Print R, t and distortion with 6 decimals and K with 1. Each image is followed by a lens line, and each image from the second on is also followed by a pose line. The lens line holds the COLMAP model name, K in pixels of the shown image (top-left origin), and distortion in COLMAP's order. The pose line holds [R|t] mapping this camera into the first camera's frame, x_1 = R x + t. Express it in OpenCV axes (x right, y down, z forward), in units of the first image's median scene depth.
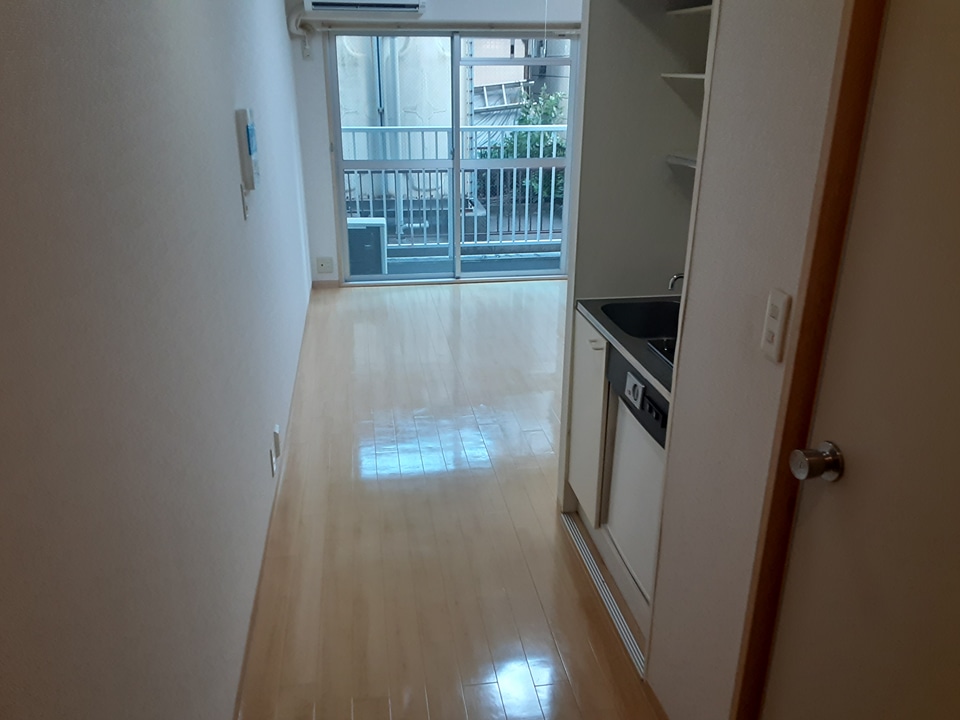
lens RADIAL K [[781.2, 0, 475.2], [0, 781.2, 365.5], [0, 0, 1]] dist [0.081880, -0.075231]
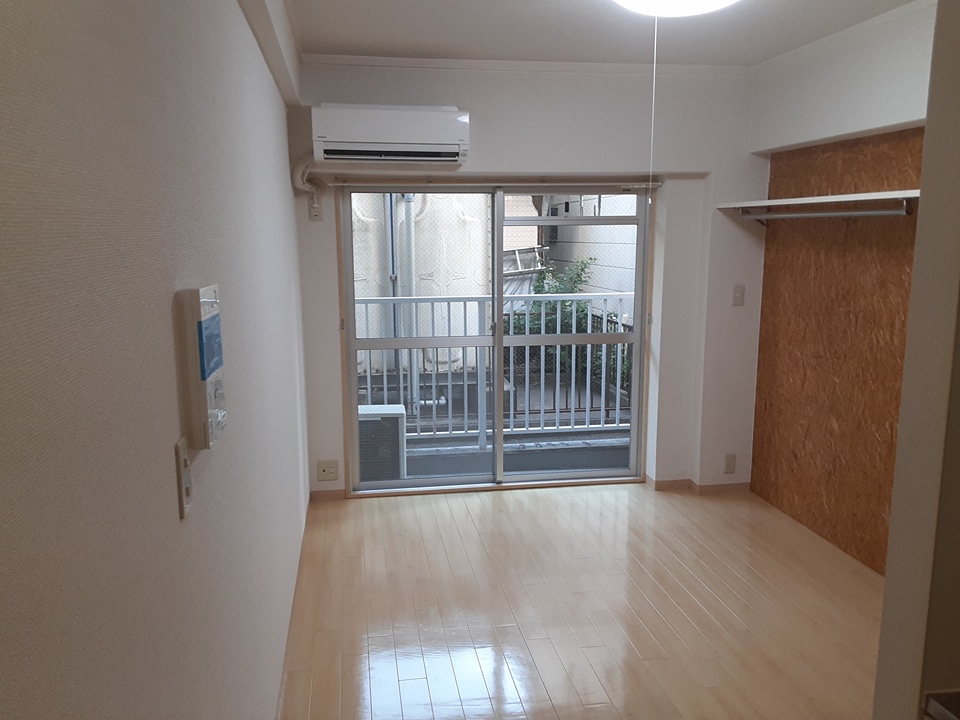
lens RADIAL K [[781.2, 0, 484.6], [0, 781.2, 359.8], [0, 0, 1]] dist [0.081880, -0.075231]
pose [[0.999722, -0.012339, 0.020087, -0.049702], [0.016178, 0.978867, -0.203858, -0.071702], [-0.017147, 0.204126, 0.978794, 0.211923]]
